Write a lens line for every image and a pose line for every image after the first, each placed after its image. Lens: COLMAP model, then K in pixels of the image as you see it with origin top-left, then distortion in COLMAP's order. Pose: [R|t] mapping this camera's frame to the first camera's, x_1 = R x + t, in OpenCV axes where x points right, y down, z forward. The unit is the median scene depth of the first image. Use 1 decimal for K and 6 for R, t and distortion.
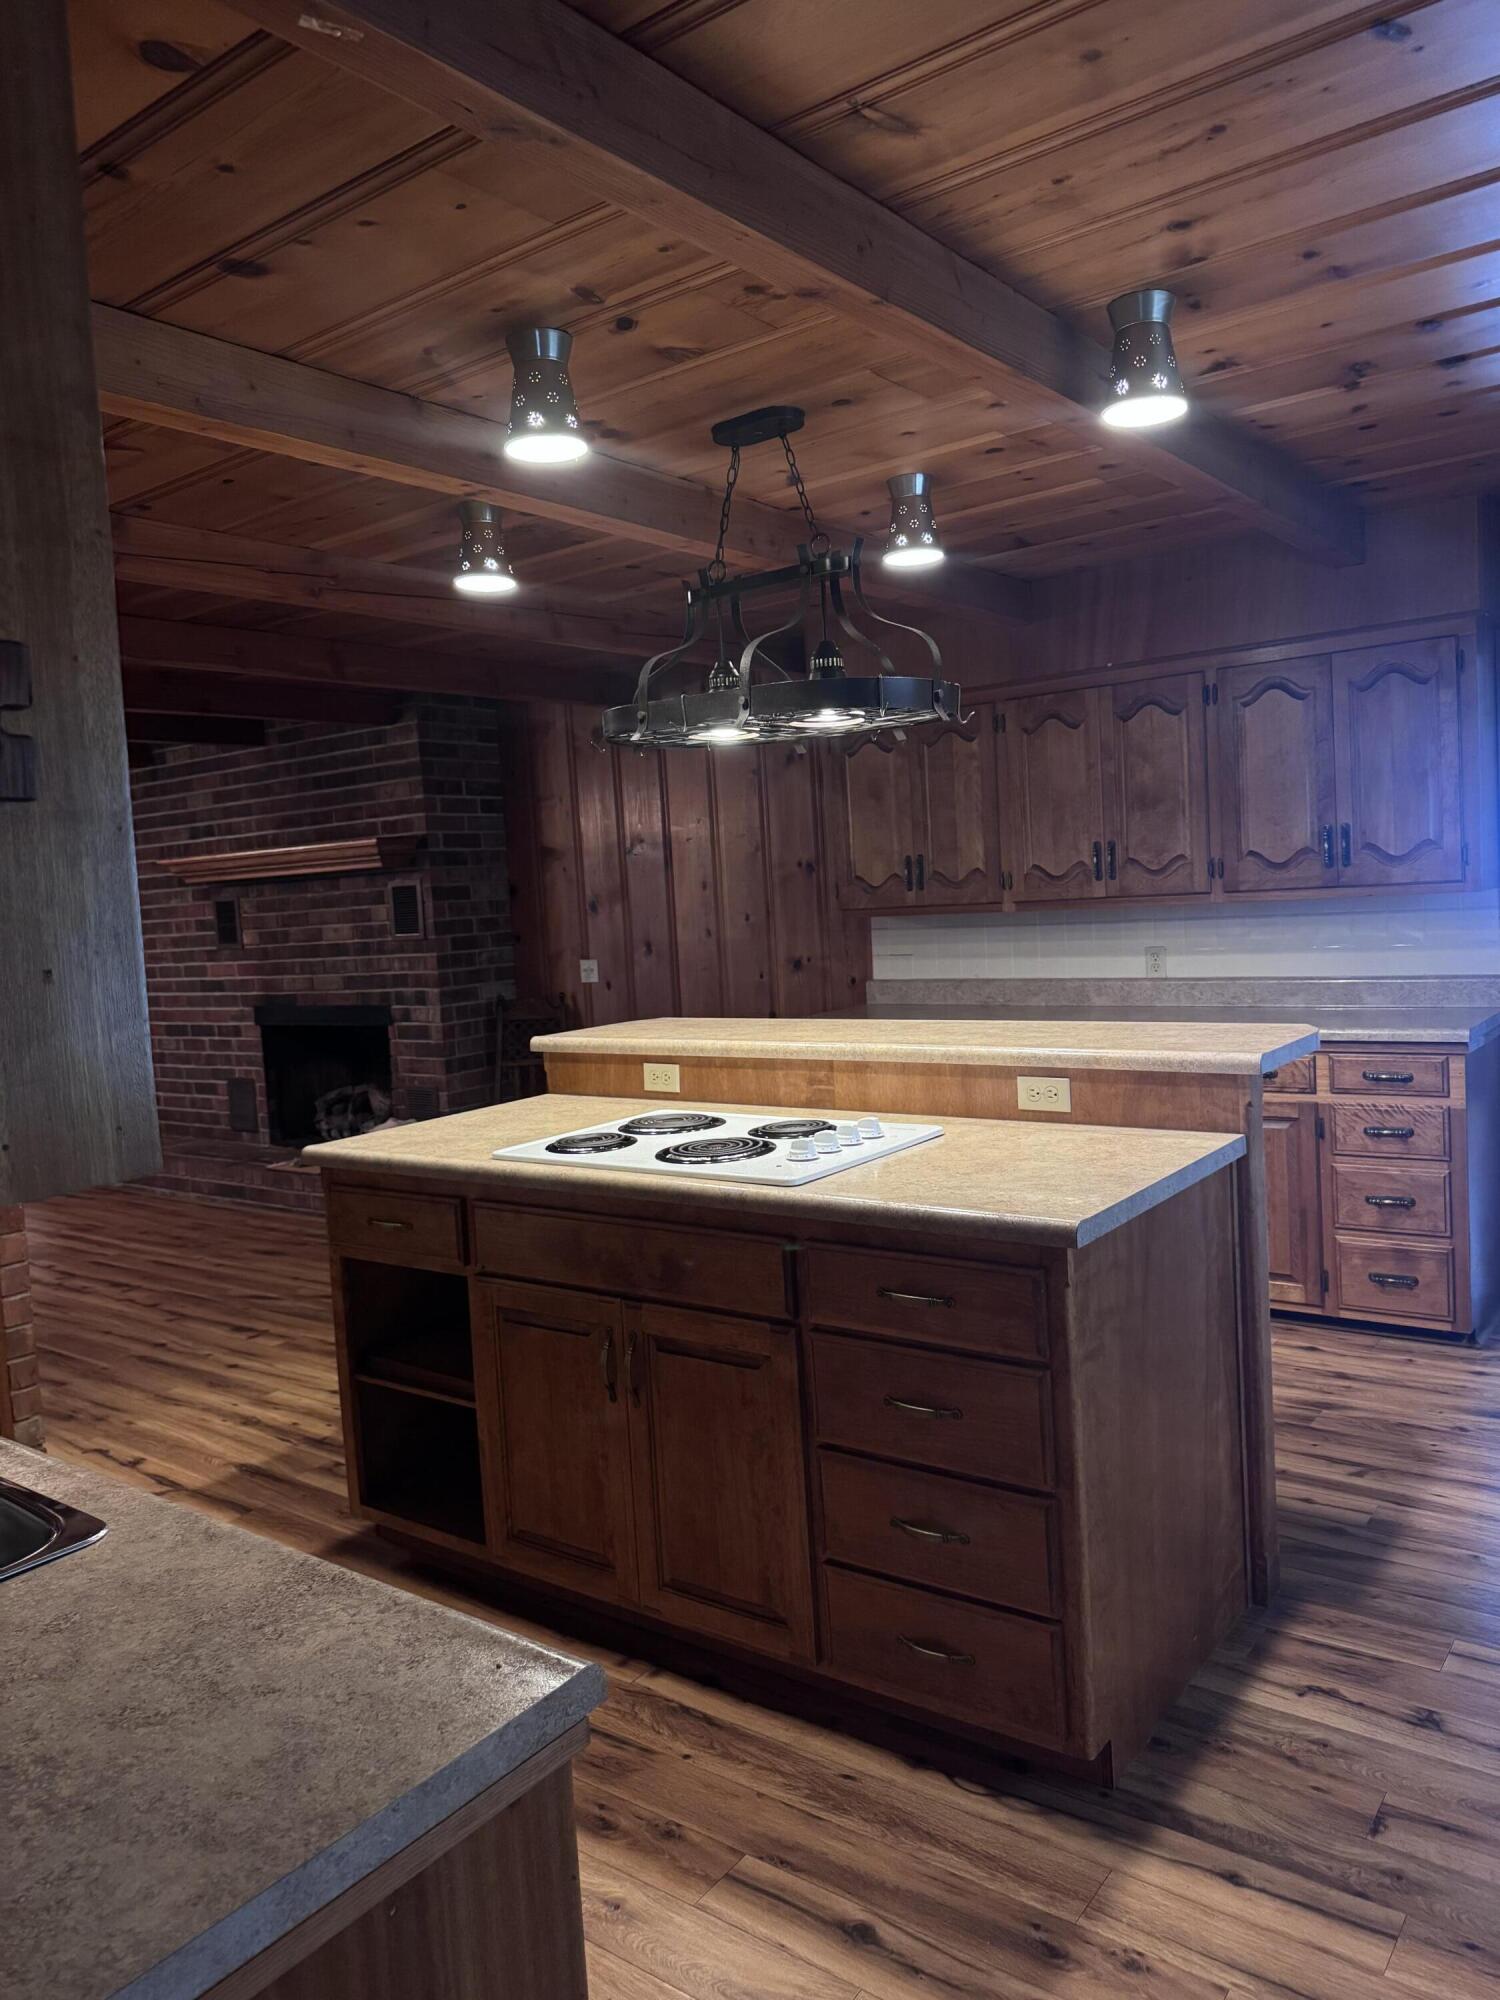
lens RADIAL K [[1422.8, 0, 754.8], [0, 1422.8, 983.6], [0, 0, 1]] dist [0.089252, -0.104792]
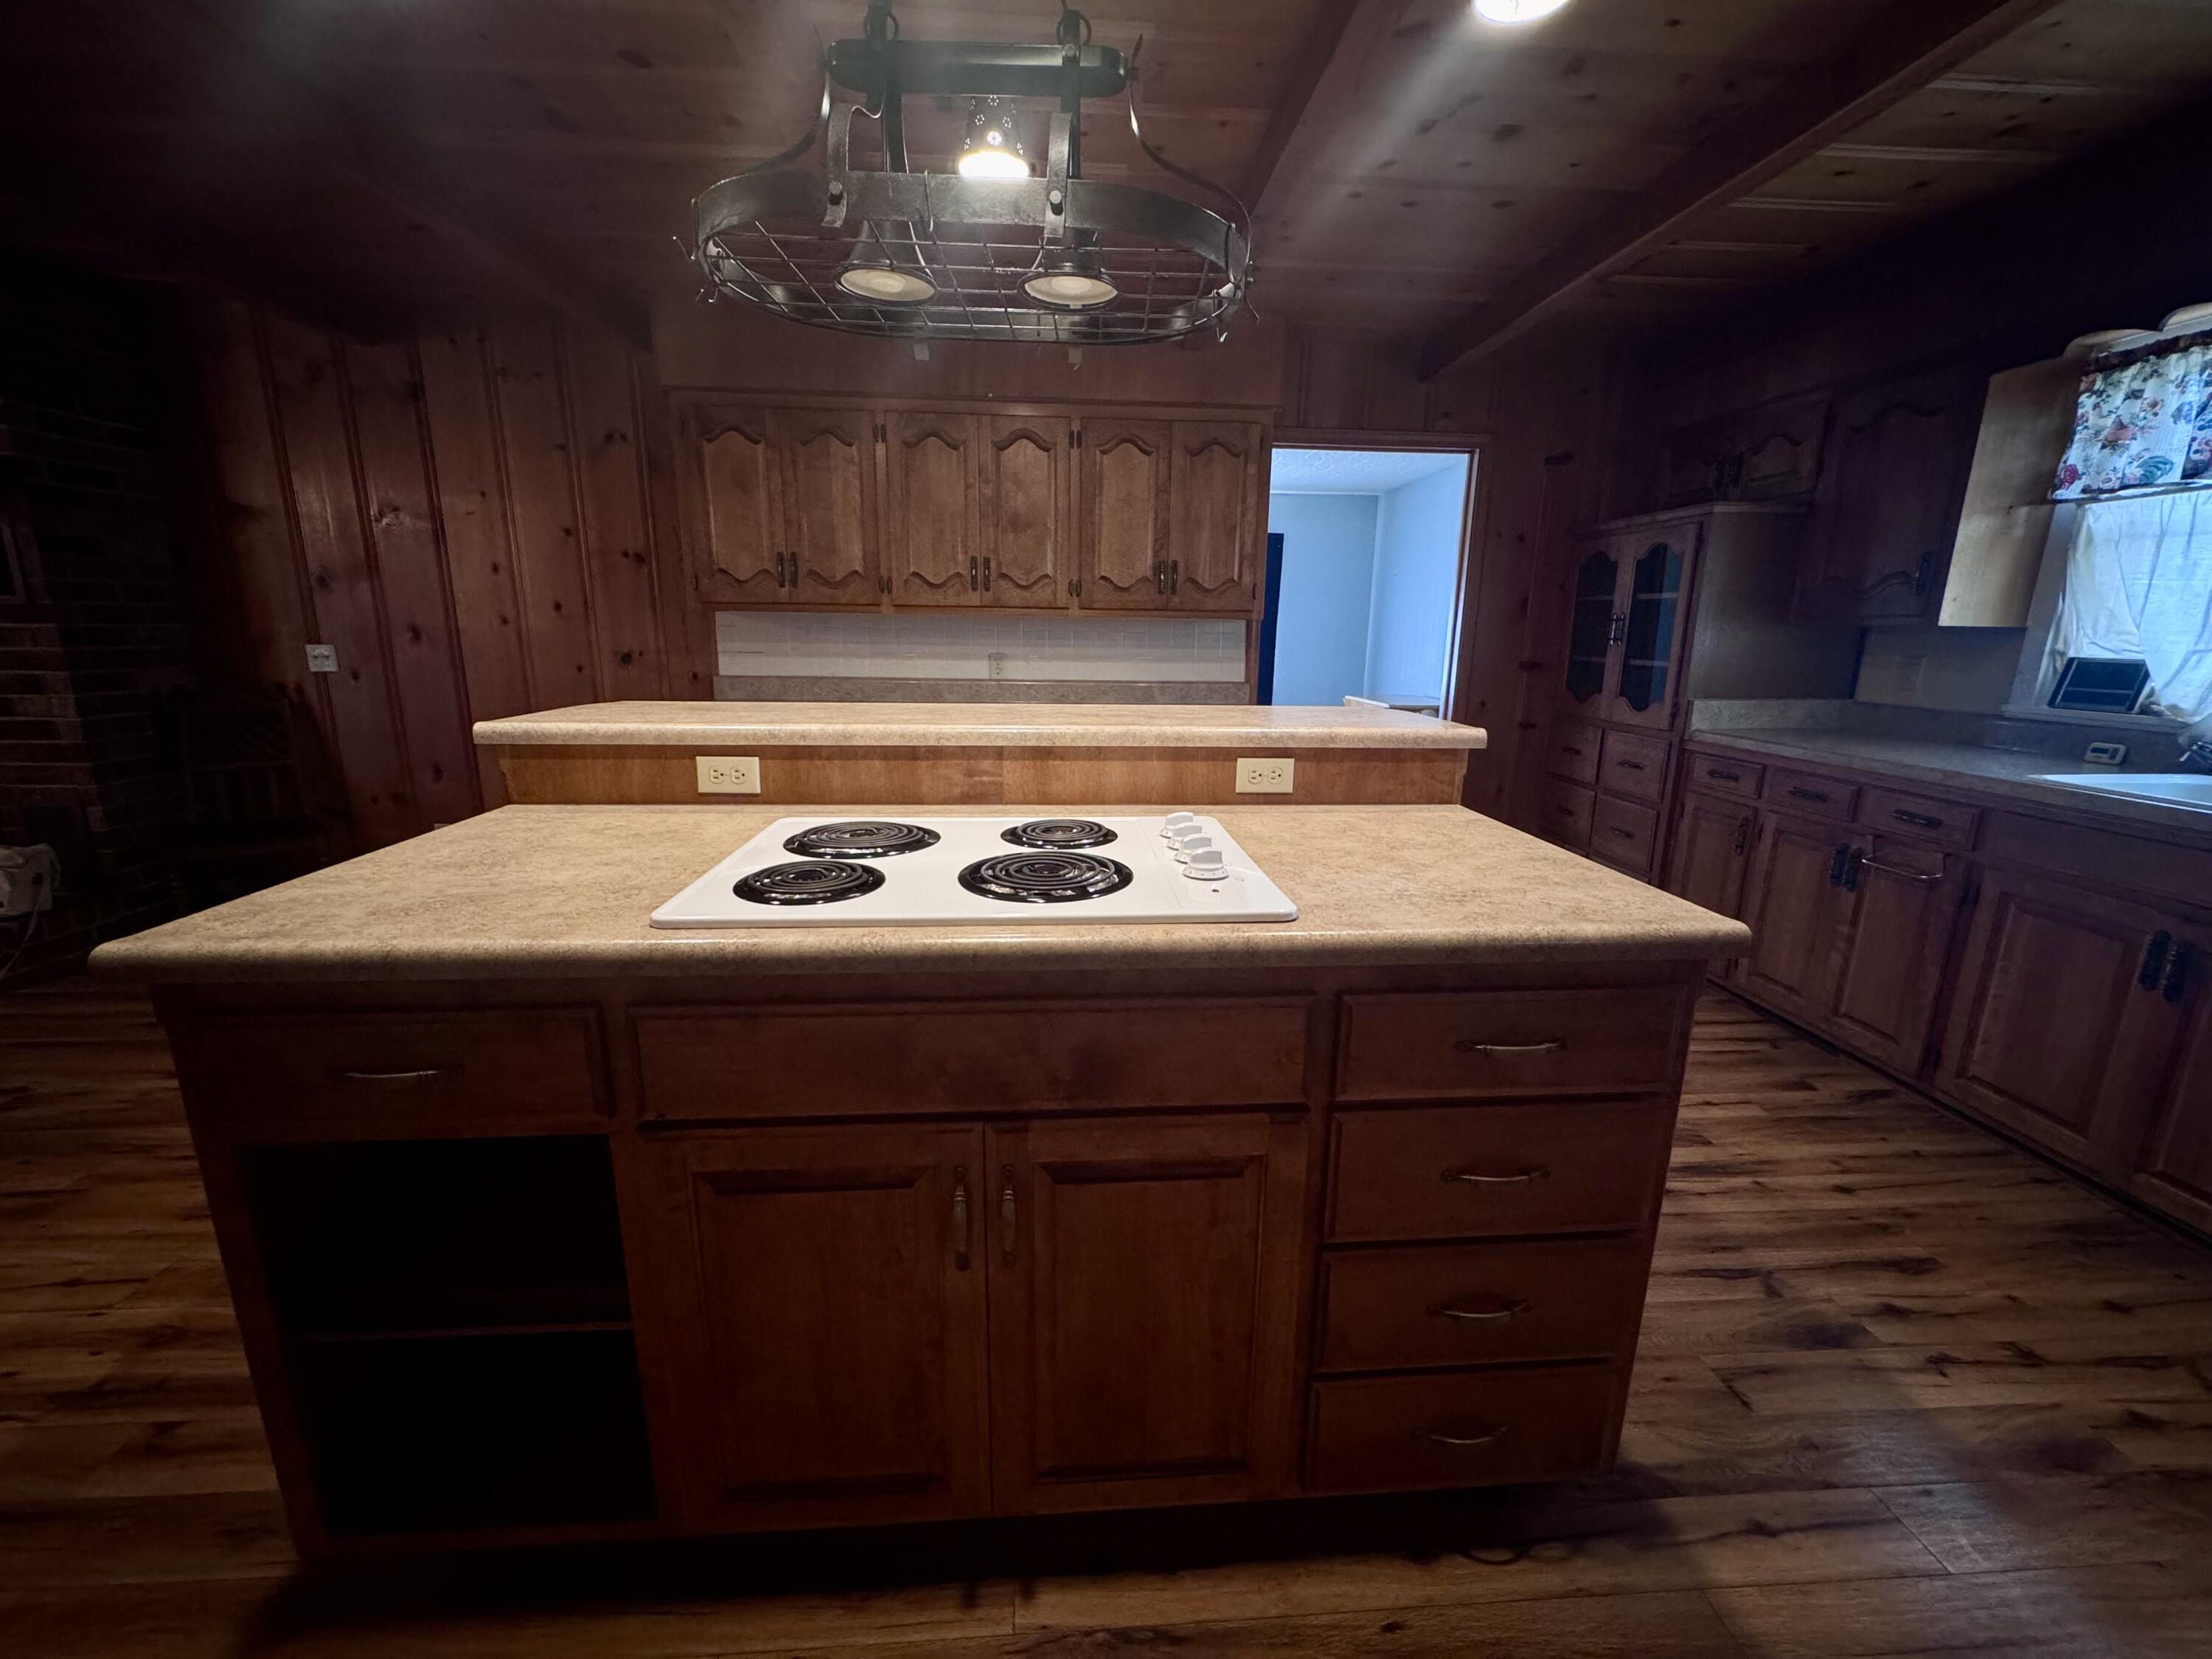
lens RADIAL K [[893.2, 0, 1108.0], [0, 893.2, 825.0], [0, 0, 1]] dist [-0.002031, 0.000114]
pose [[0.752676, -0.074207, 0.654196, -0.228055], [-0.014437, 0.991529, 0.129082, 0.028676], [-0.658233, -0.106601, 0.745228, 0.515501]]
